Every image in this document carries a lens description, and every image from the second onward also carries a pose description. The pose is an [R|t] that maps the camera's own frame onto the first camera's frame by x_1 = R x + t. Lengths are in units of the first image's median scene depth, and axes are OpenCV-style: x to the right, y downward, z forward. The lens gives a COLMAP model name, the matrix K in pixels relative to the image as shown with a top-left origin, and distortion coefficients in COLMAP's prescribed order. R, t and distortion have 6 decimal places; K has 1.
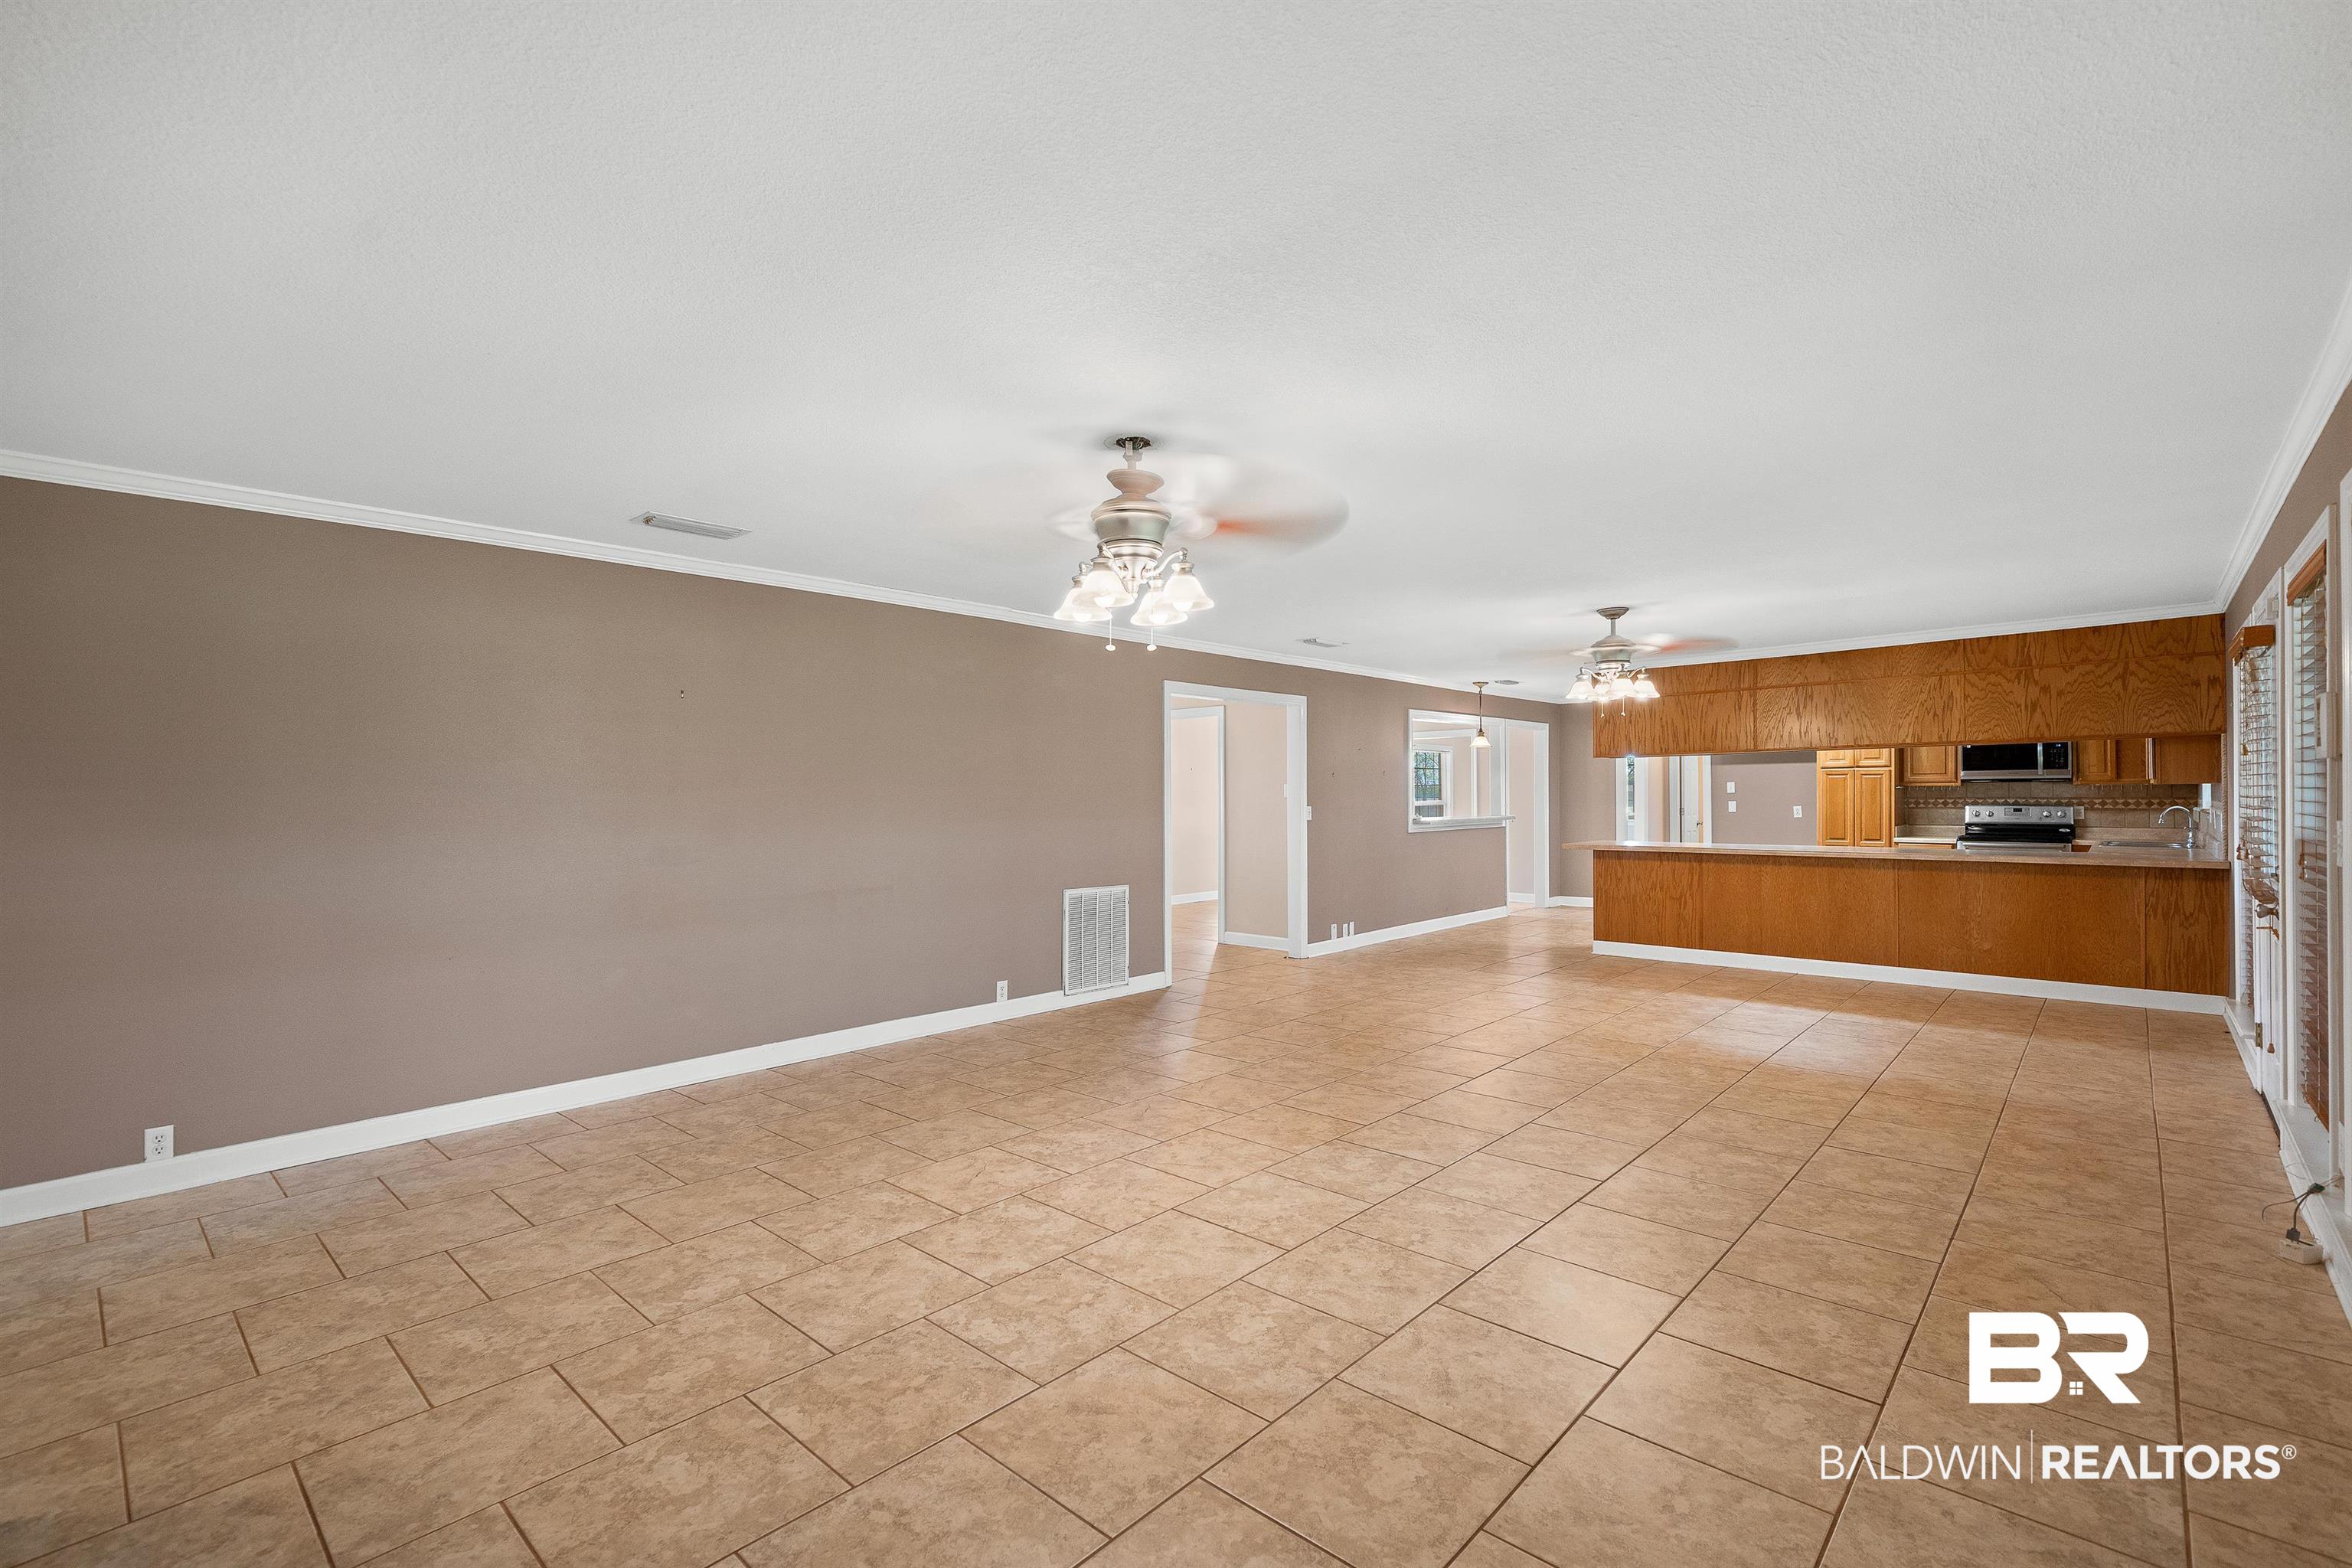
lens RADIAL K [[1043.9, 0, 1171.8], [0, 1043.9, 782.9], [0, 0, 1]] dist [0.001506, -0.000048]
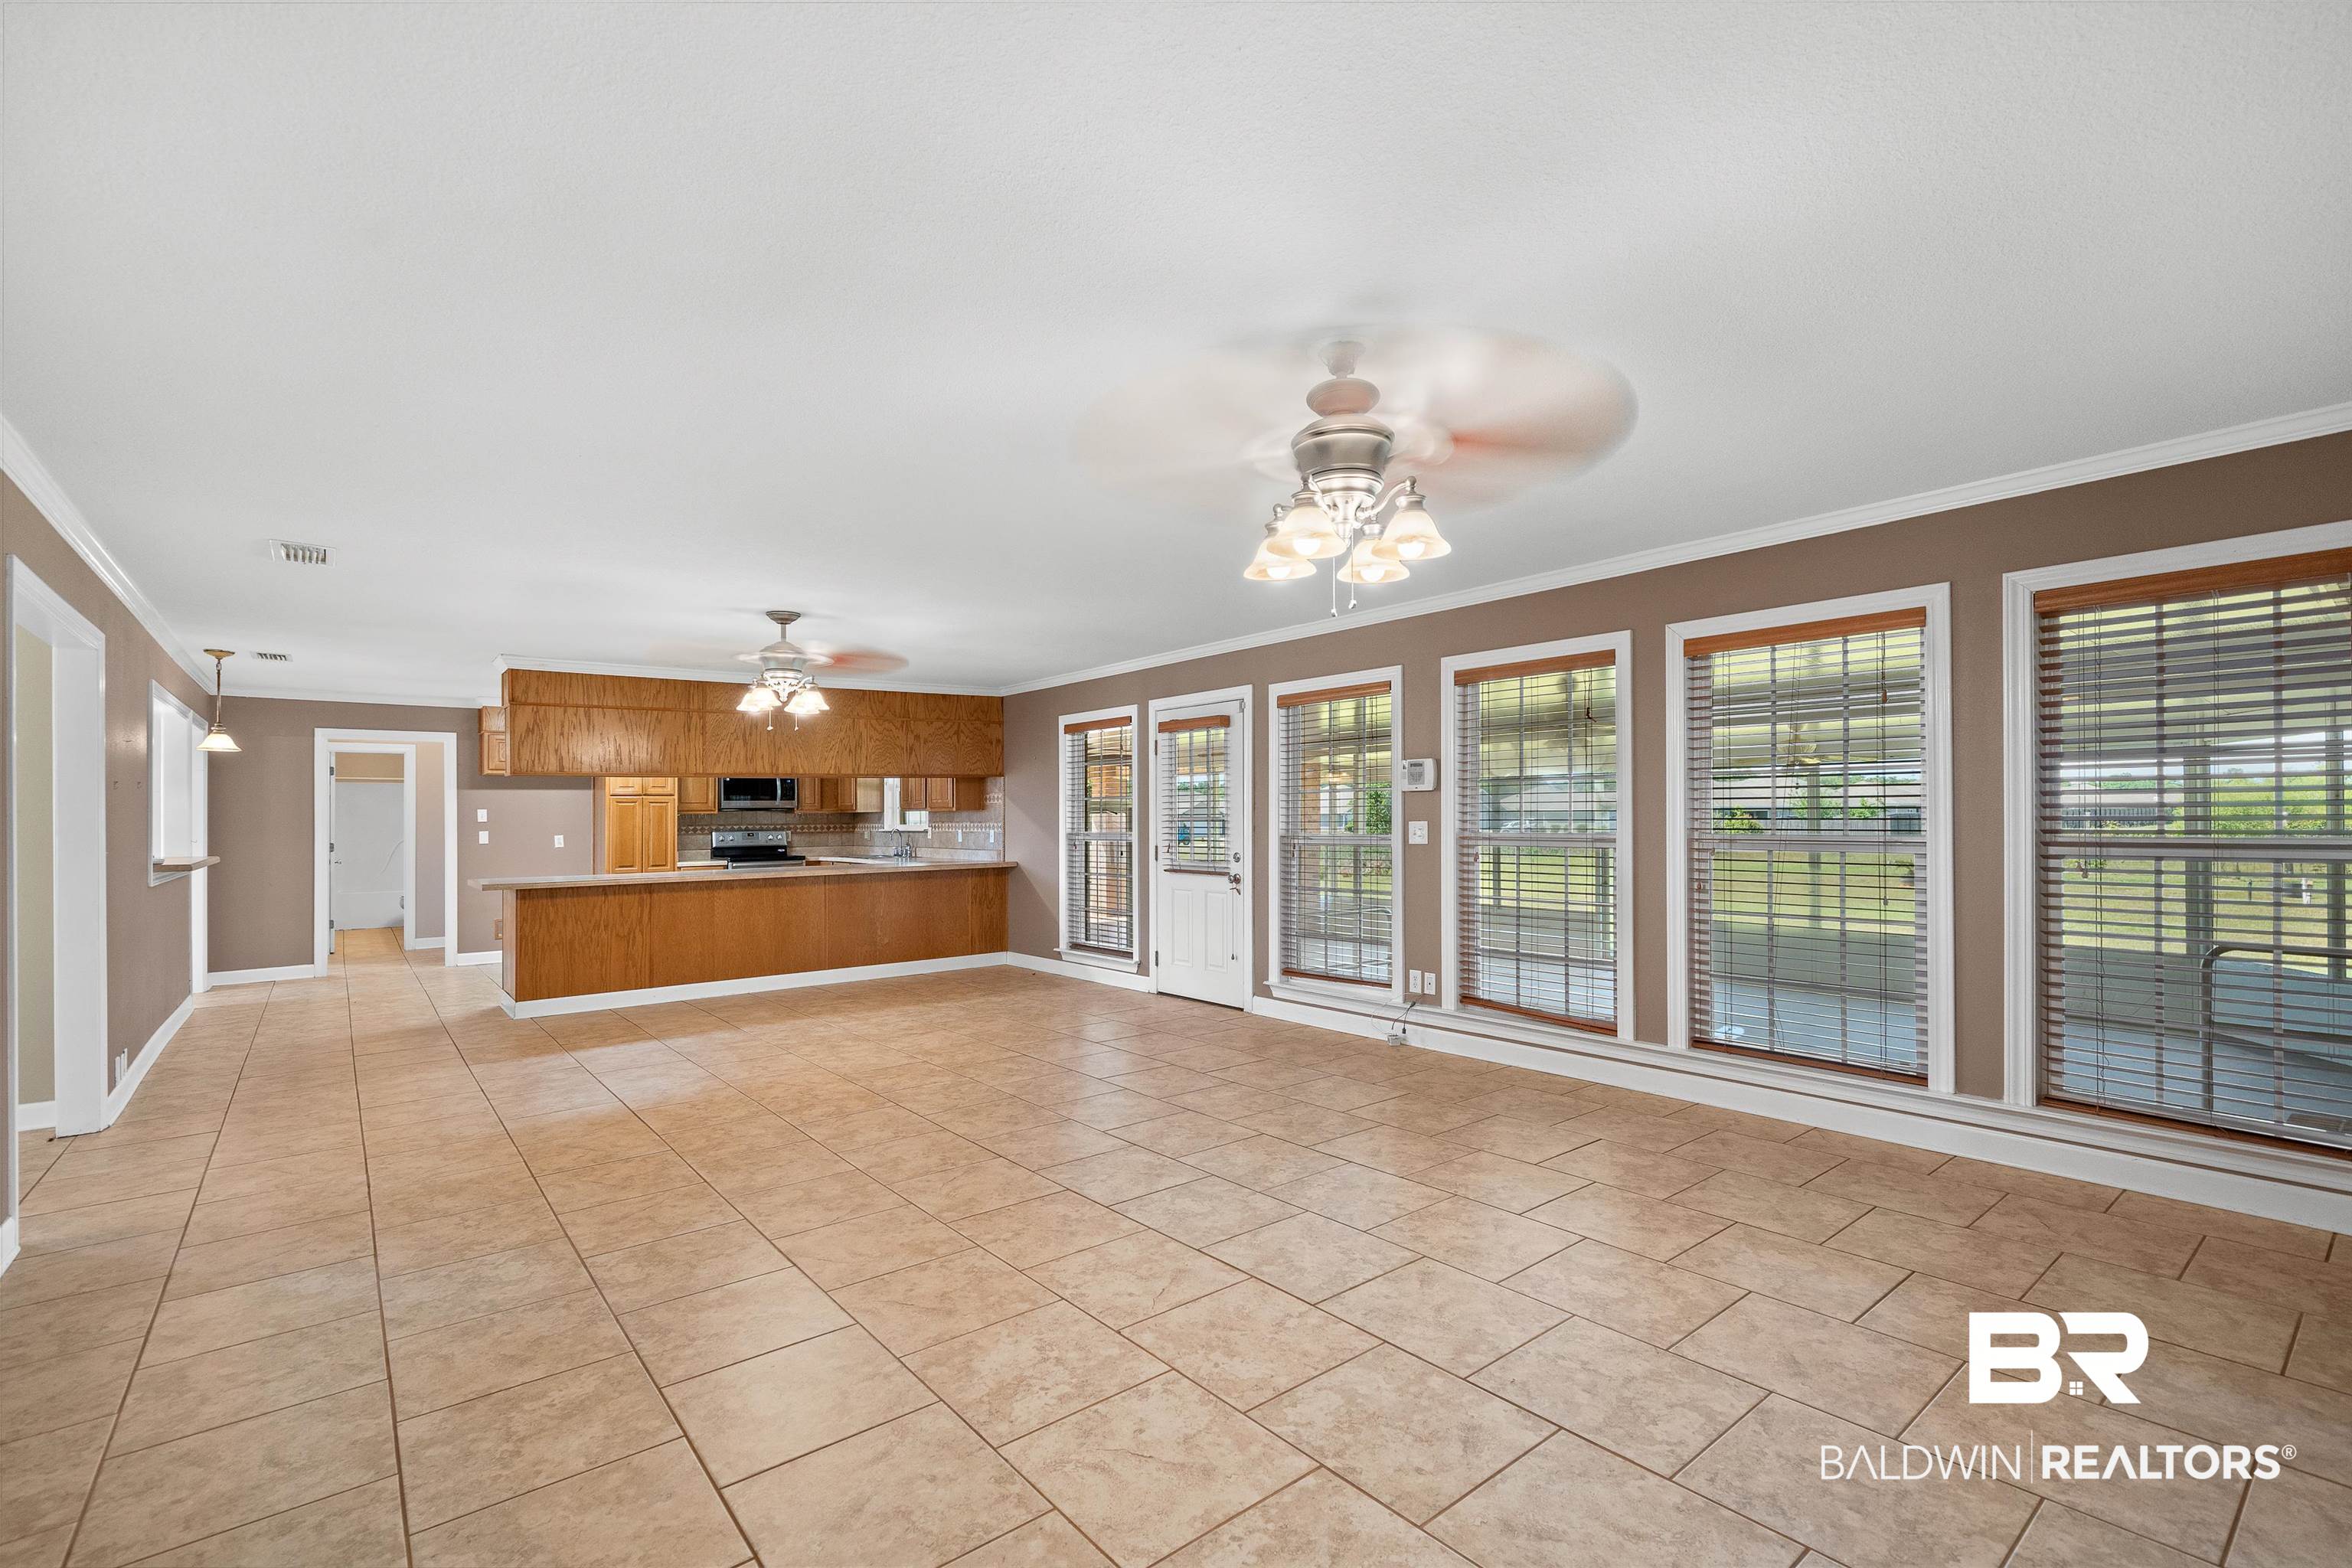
lens RADIAL K [[1043.9, 0, 1186.4], [0, 1043.9, 795.7], [0, 0, 1]] dist [0.001506, -0.000048]
pose [[0.144048, 0.024294, 0.989272, -0.600997], [-0.000036, 0.999699, -0.024545, 0.022936], [-0.989571, 0.003500, 0.144006, 0.711314]]
